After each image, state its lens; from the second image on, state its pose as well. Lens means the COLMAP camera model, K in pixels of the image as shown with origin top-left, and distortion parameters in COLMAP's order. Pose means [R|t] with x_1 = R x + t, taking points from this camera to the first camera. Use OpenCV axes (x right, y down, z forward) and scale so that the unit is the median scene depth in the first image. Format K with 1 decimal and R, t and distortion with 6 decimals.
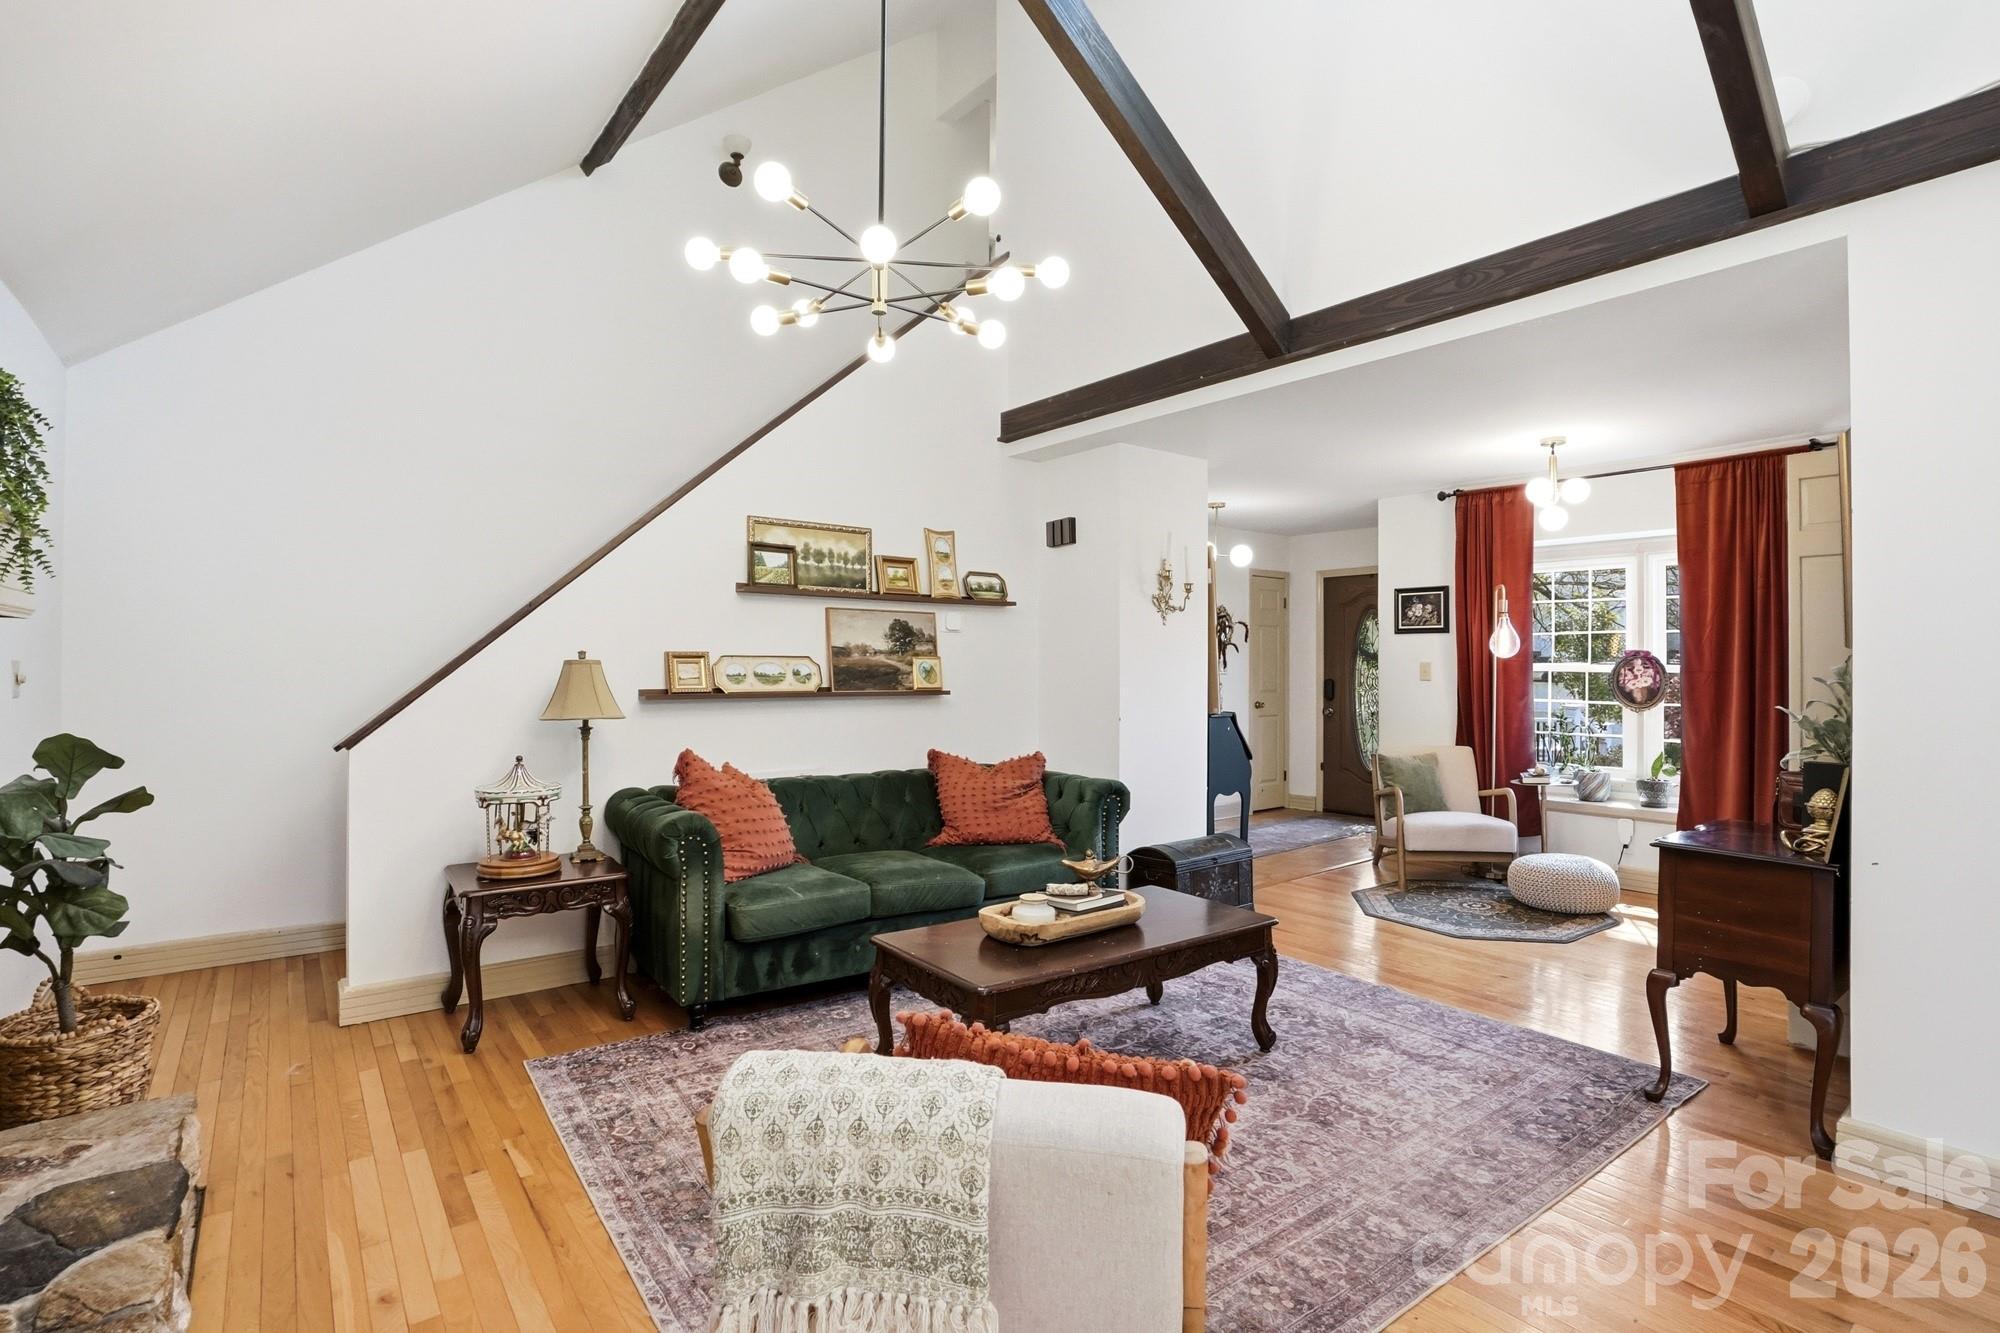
lens RADIAL K [[943.0, 0, 1004.8], [0, 943.0, 676.8], [0, 0, 1]] dist [-0.005928, 0.002280]
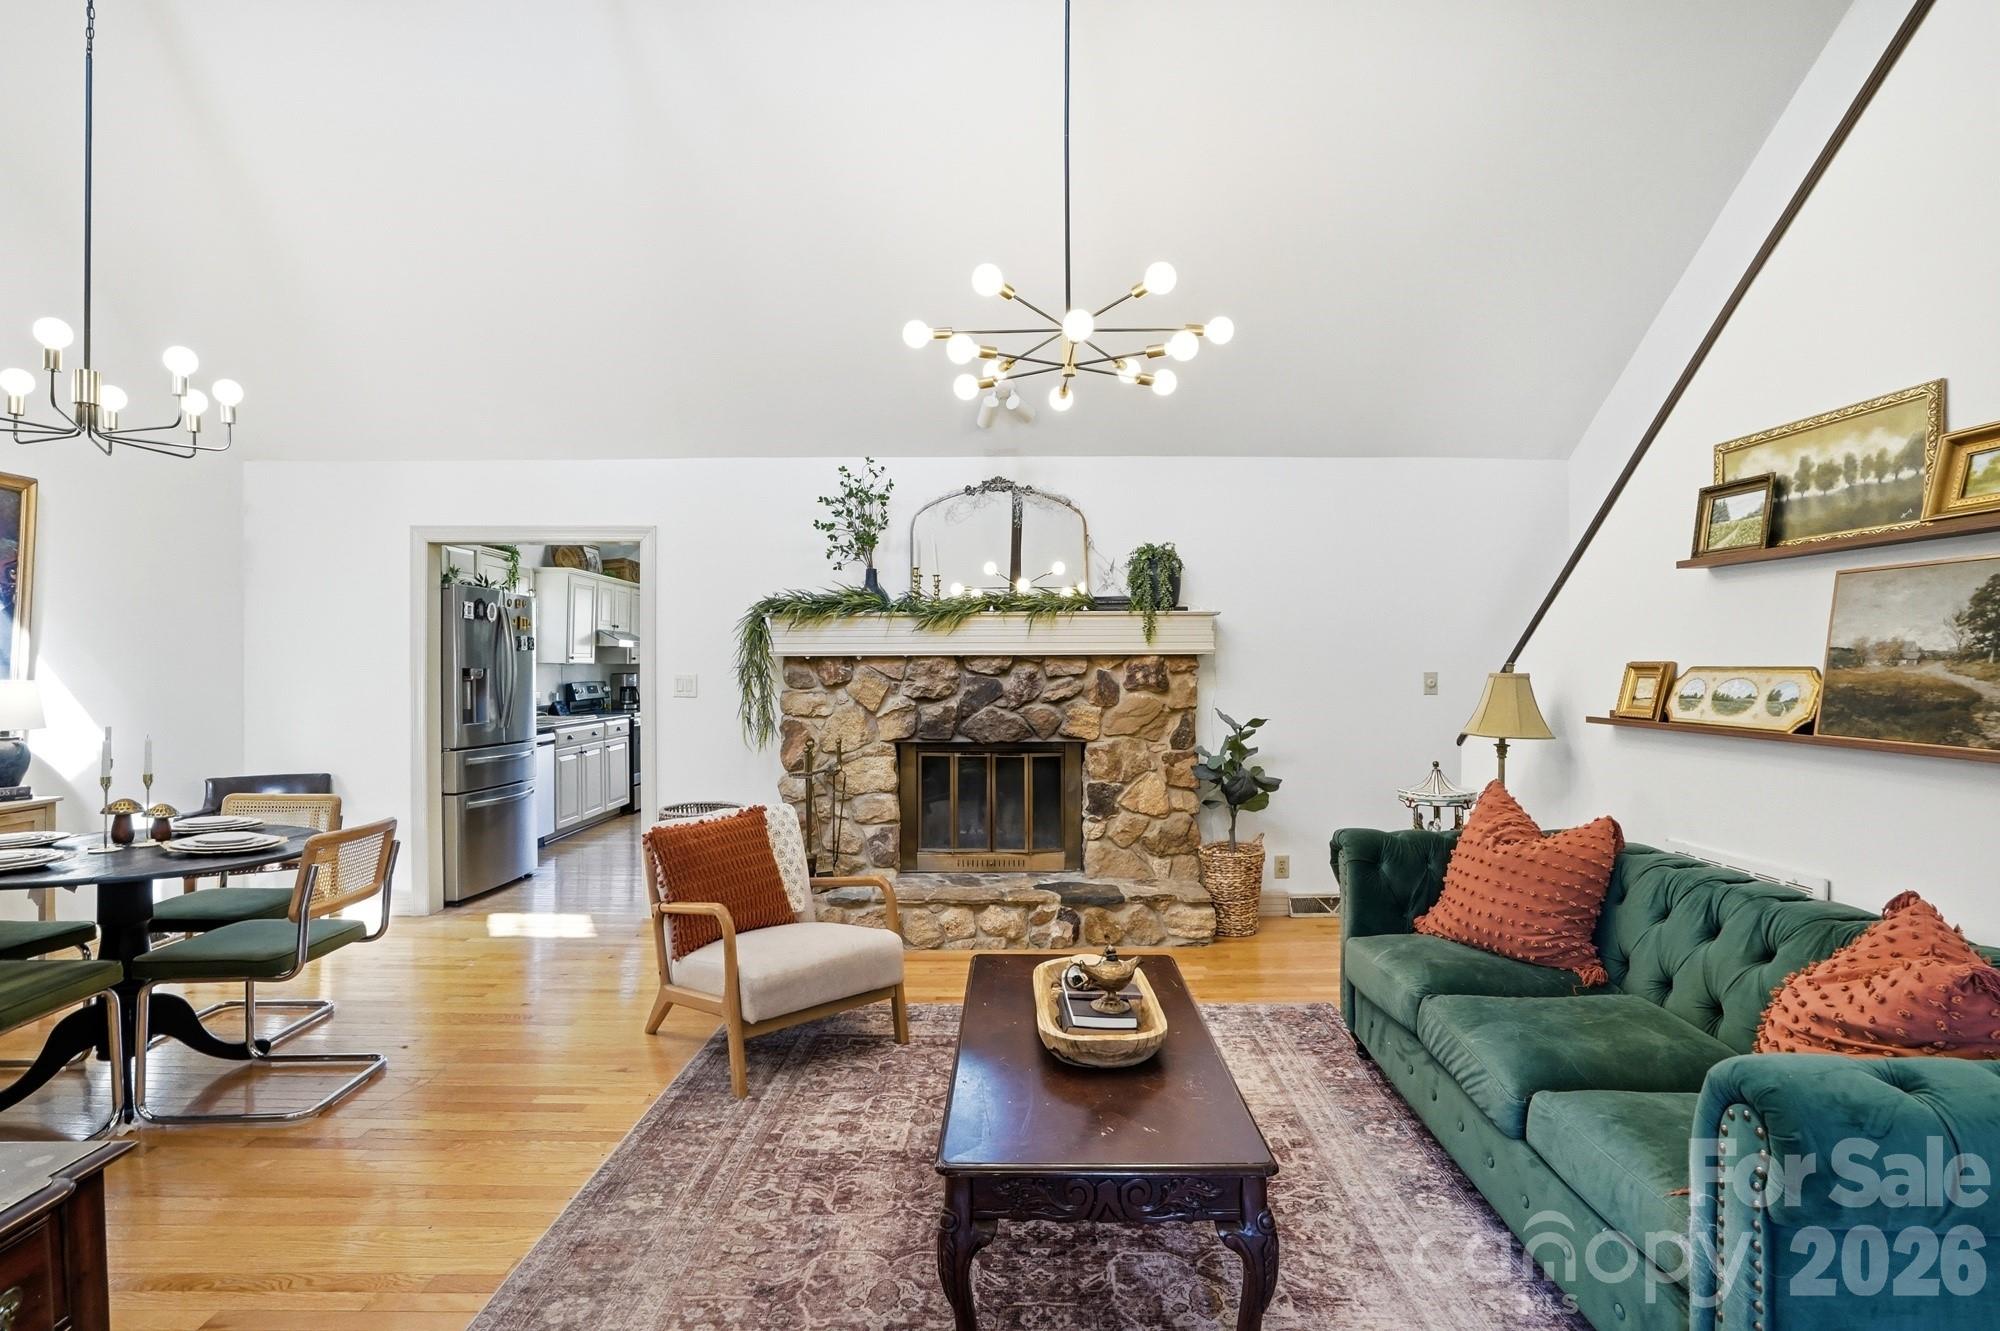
lens RADIAL K [[943.0, 0, 1009.6], [0, 943.0, 652.3], [0, 0, 1]] dist [-0.005928, 0.002280]
pose [[-0.600687, -0.015604, -0.799332, 0.503368], [-0.013036, 0.999868, -0.009723, -0.019312], [0.799378, 0.004579, -0.600811, 0.972564]]
